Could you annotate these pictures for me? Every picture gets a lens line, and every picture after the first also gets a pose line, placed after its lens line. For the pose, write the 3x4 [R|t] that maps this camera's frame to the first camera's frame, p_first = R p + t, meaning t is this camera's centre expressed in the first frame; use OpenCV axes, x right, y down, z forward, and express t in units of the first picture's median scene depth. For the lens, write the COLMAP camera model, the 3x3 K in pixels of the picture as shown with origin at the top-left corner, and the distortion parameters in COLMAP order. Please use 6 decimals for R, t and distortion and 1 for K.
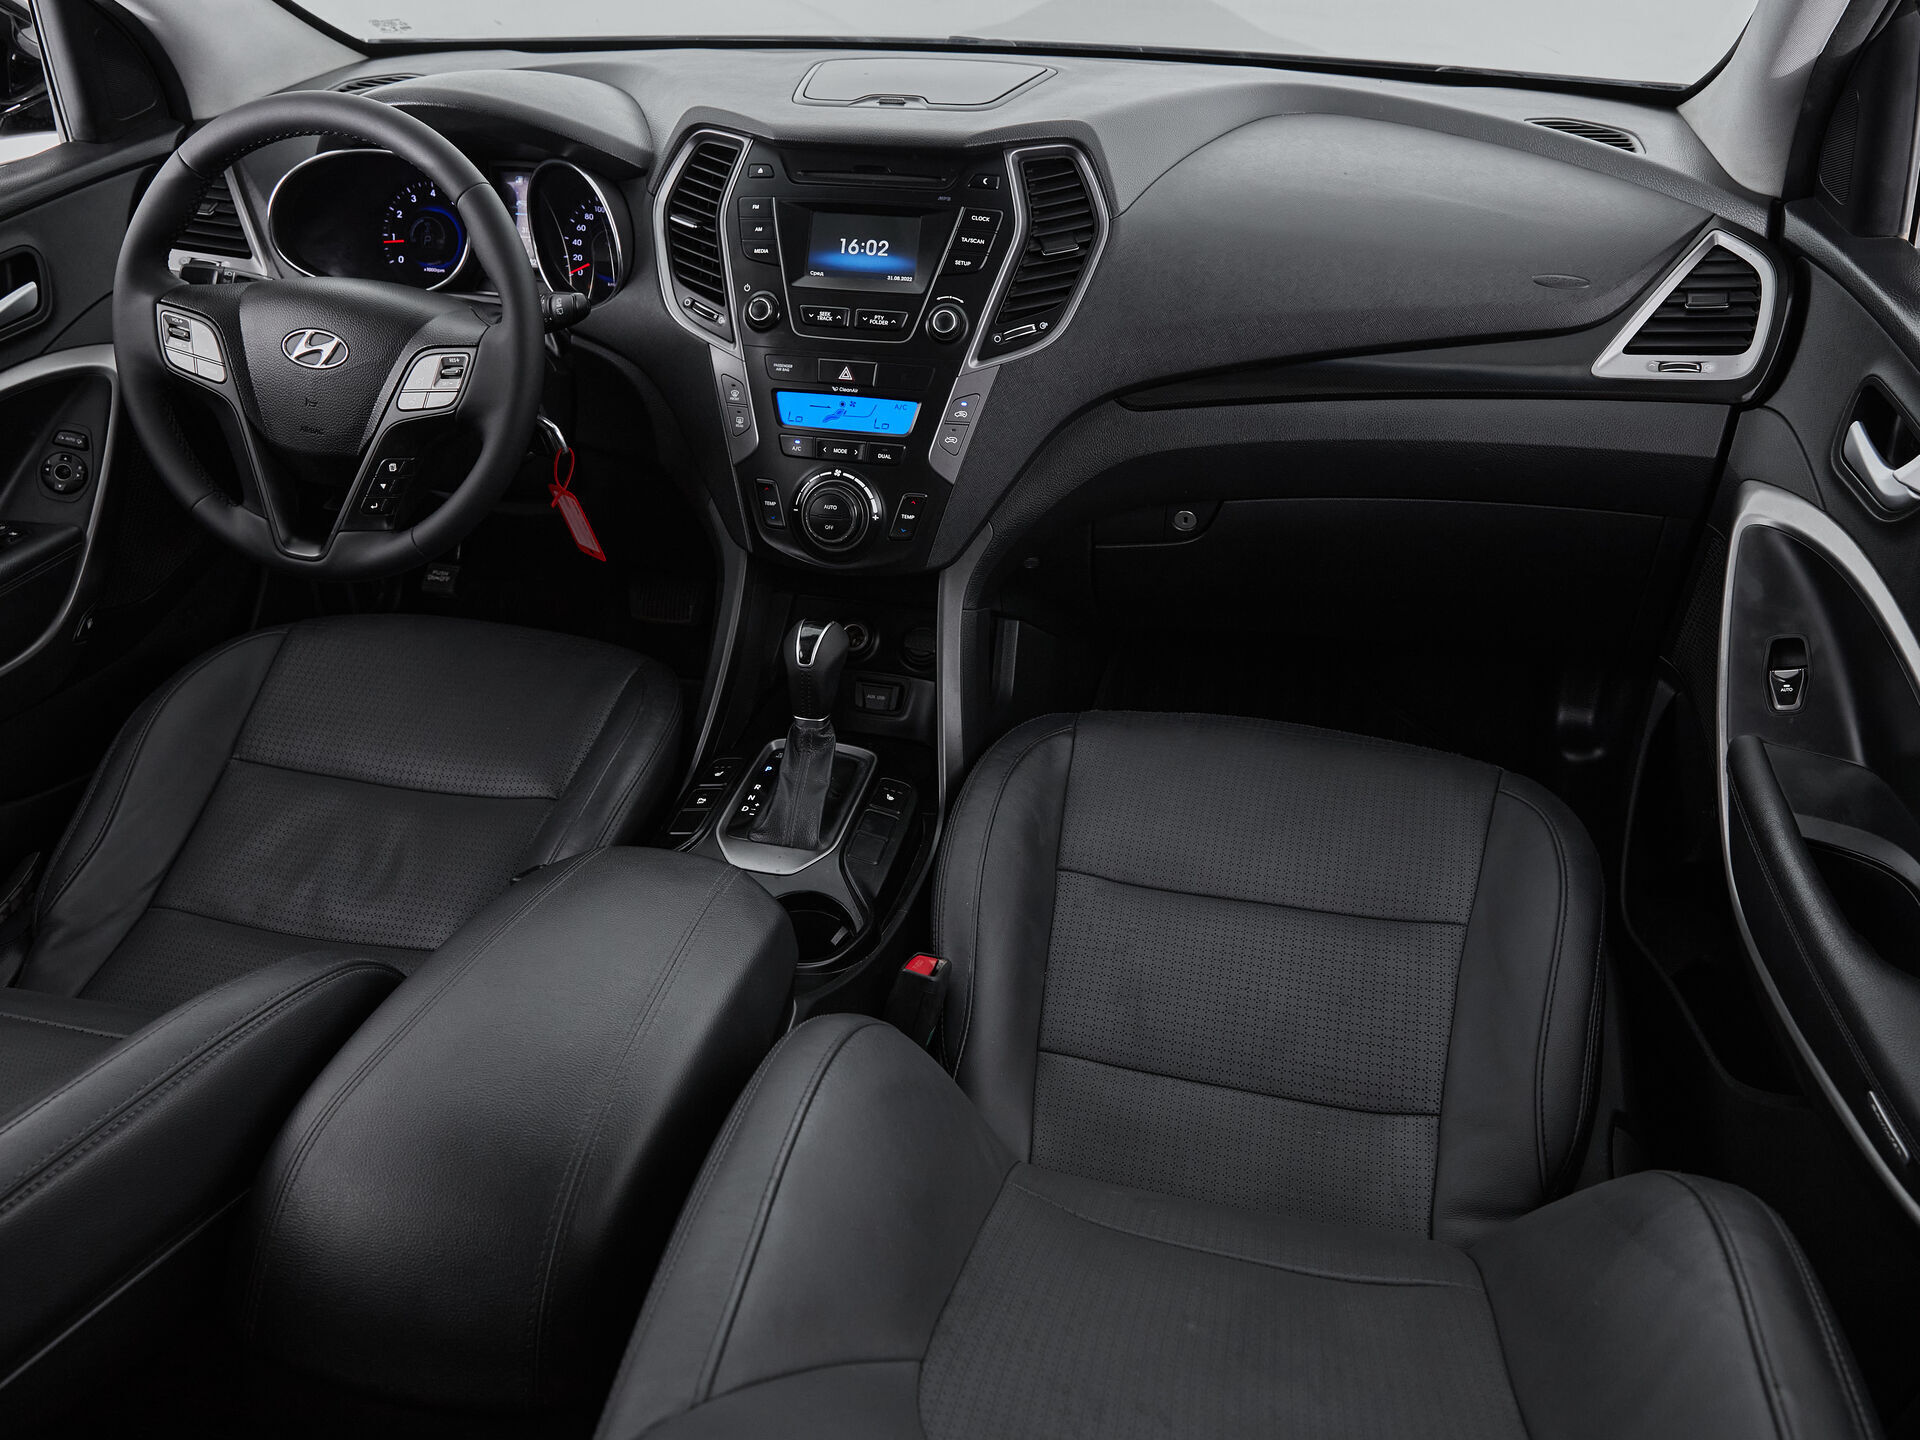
lens RADIAL K [[1496.8, 0, 971.1], [0, 1496.8, 715.1], [0, 0, 1]] dist [0.002301, 0.001816]
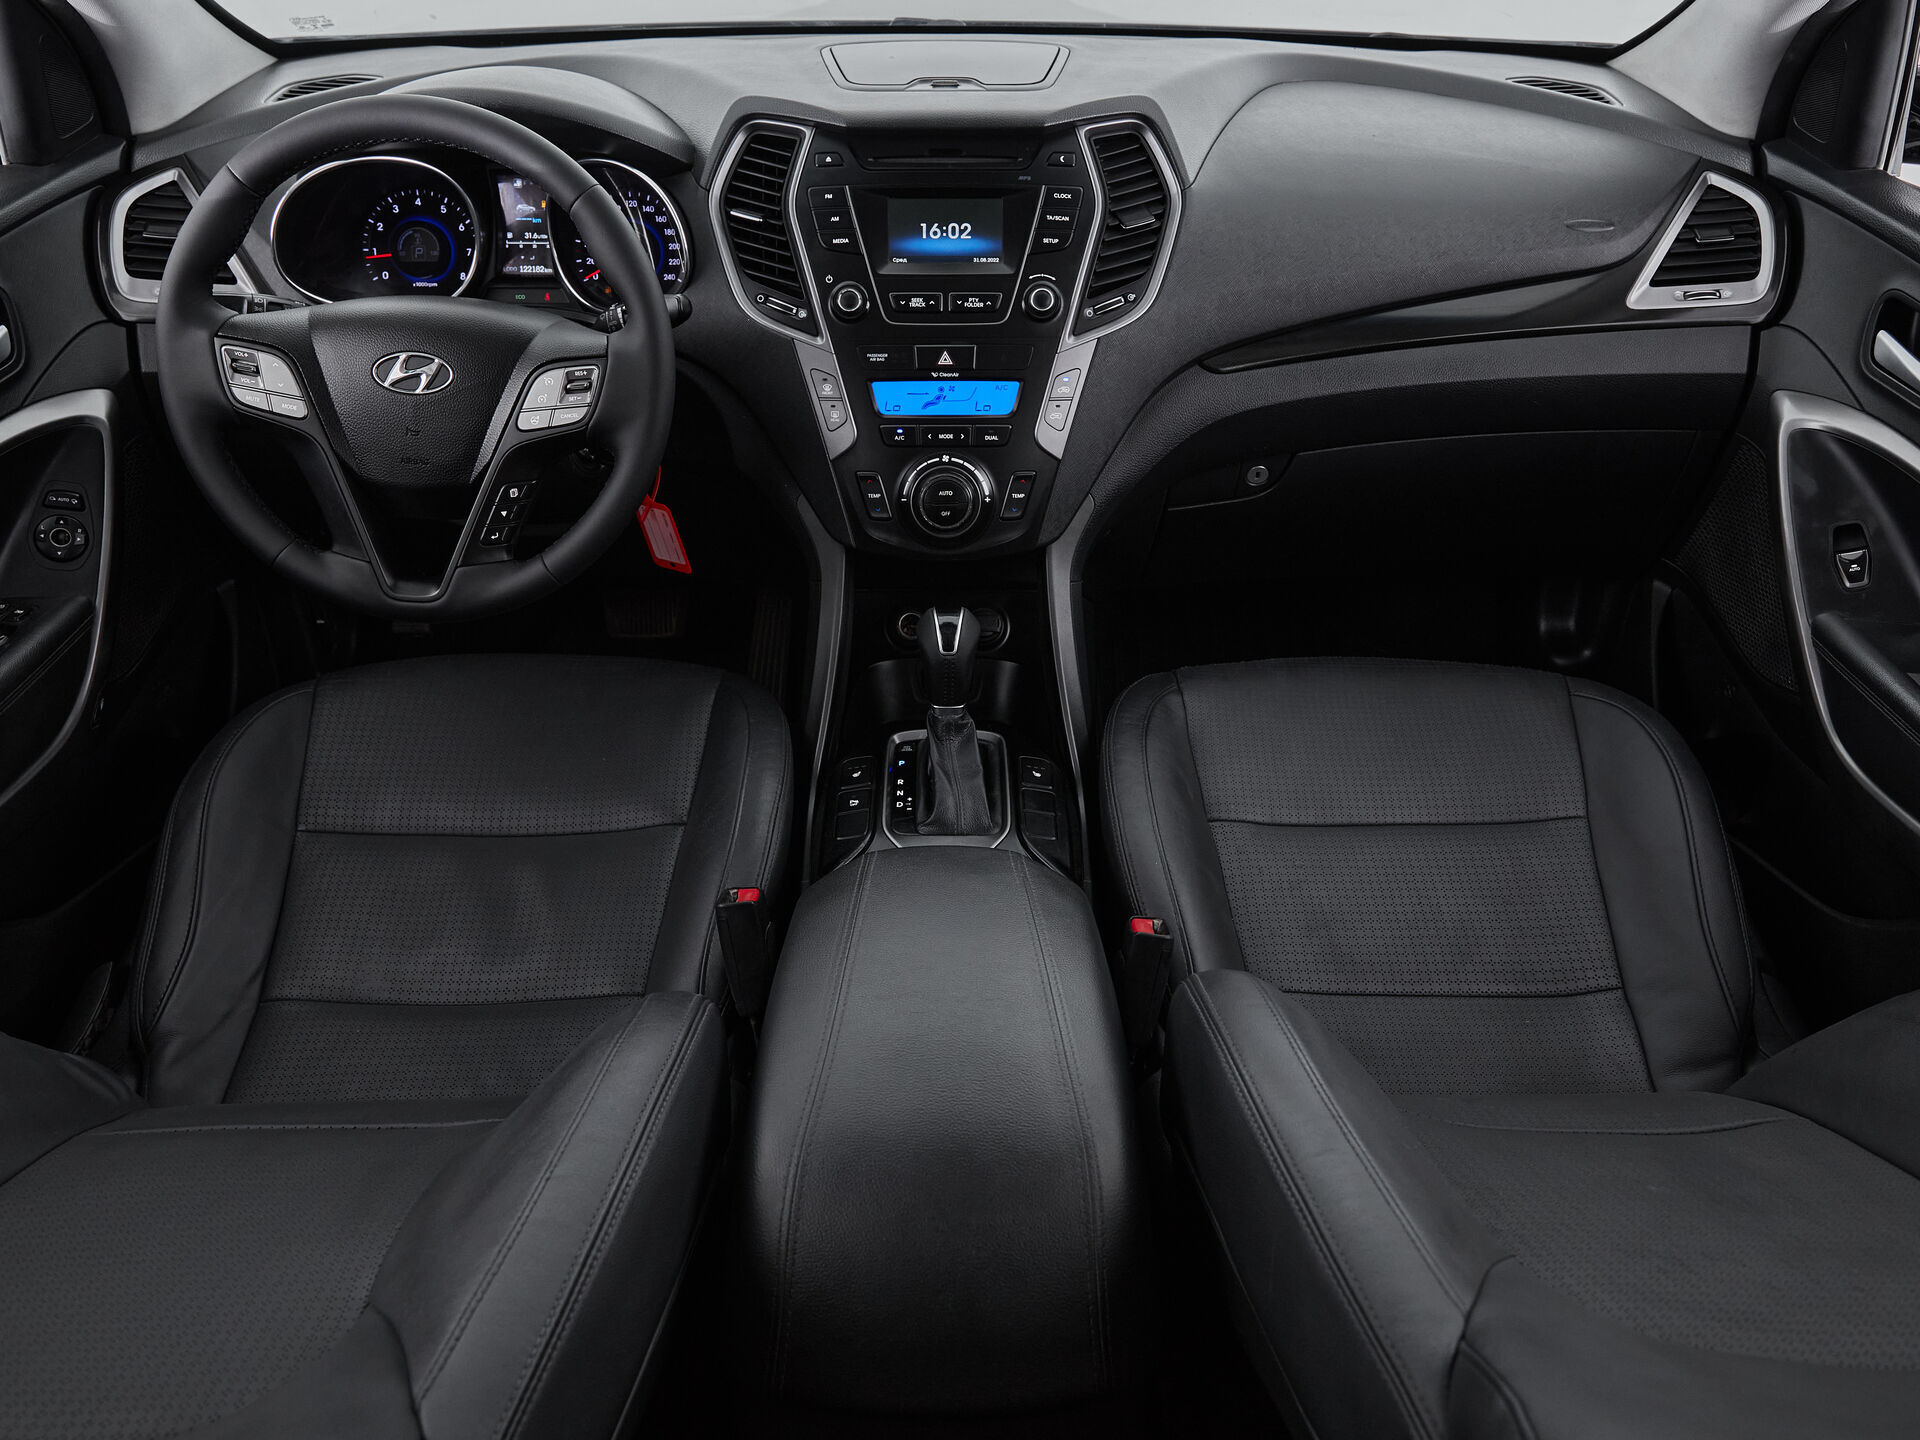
lens RADIAL K [[1496.8, 0, 964.8], [0, 1496.8, 717.3], [0, 0, 1]] dist [0.002301, 0.001816]
pose [[0.970141, -0.124761, 0.207994, -0.307157], [0.122396, 0.992185, 0.024251, -0.013361], [-0.209395, 0.001930, 0.977829, 0.021746]]
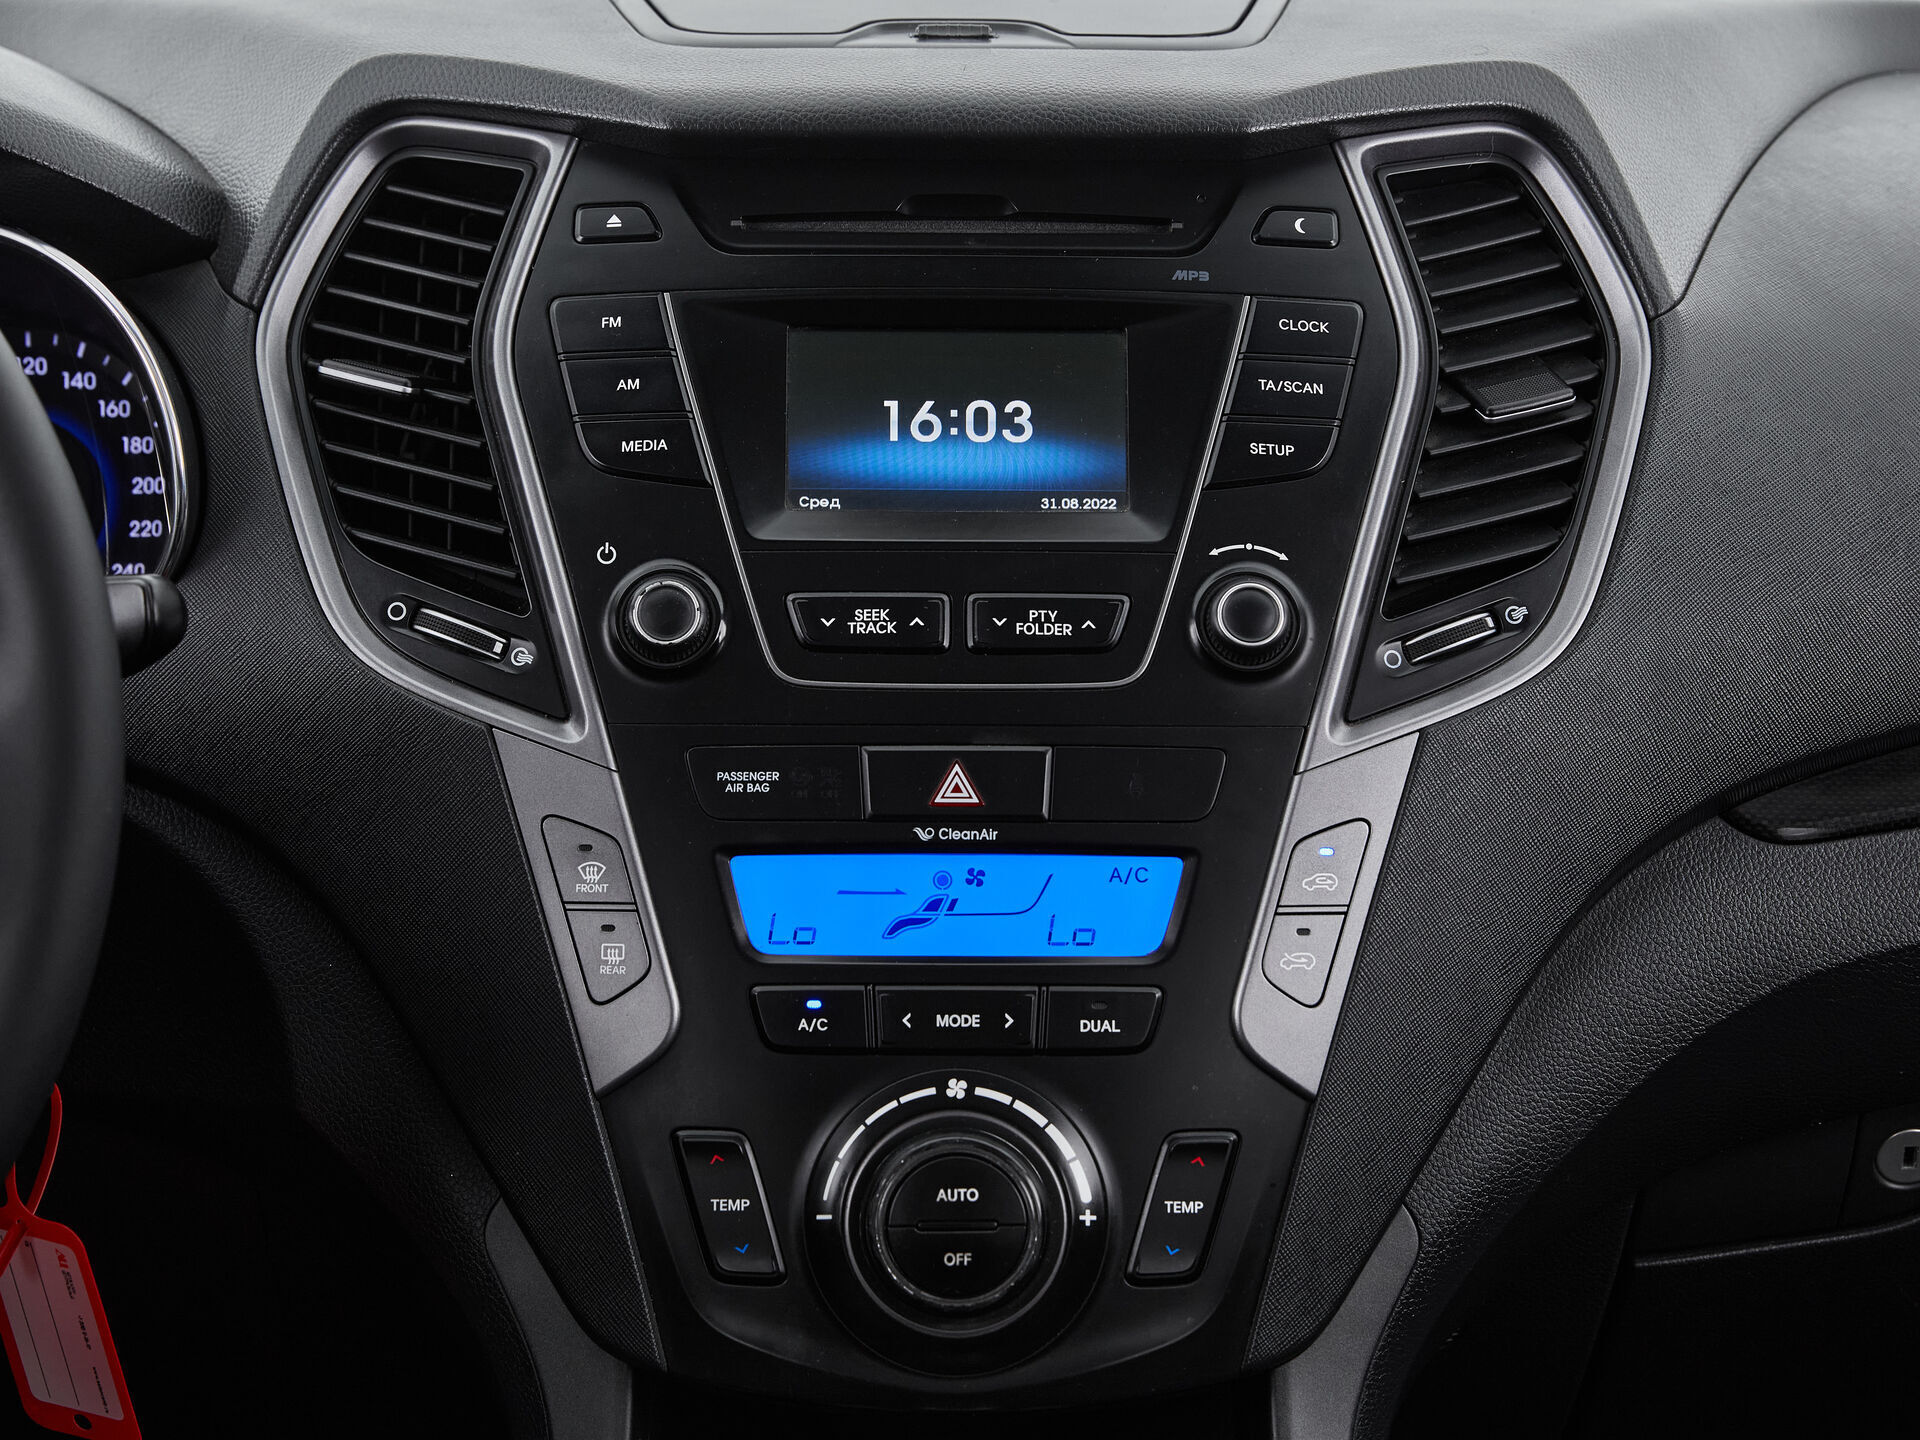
lens RADIAL K [[4058.5, 0, 946.9], [0, 4058.5, 718.8], [0, 0, 1]] dist [-0.072366, 0.000000]
pose [[0.968553, -0.053910, 0.242895, -0.297618], [0.120668, 0.955526, -0.269088, -0.005210], [-0.217586, 0.289936, 0.931984, 0.174459]]
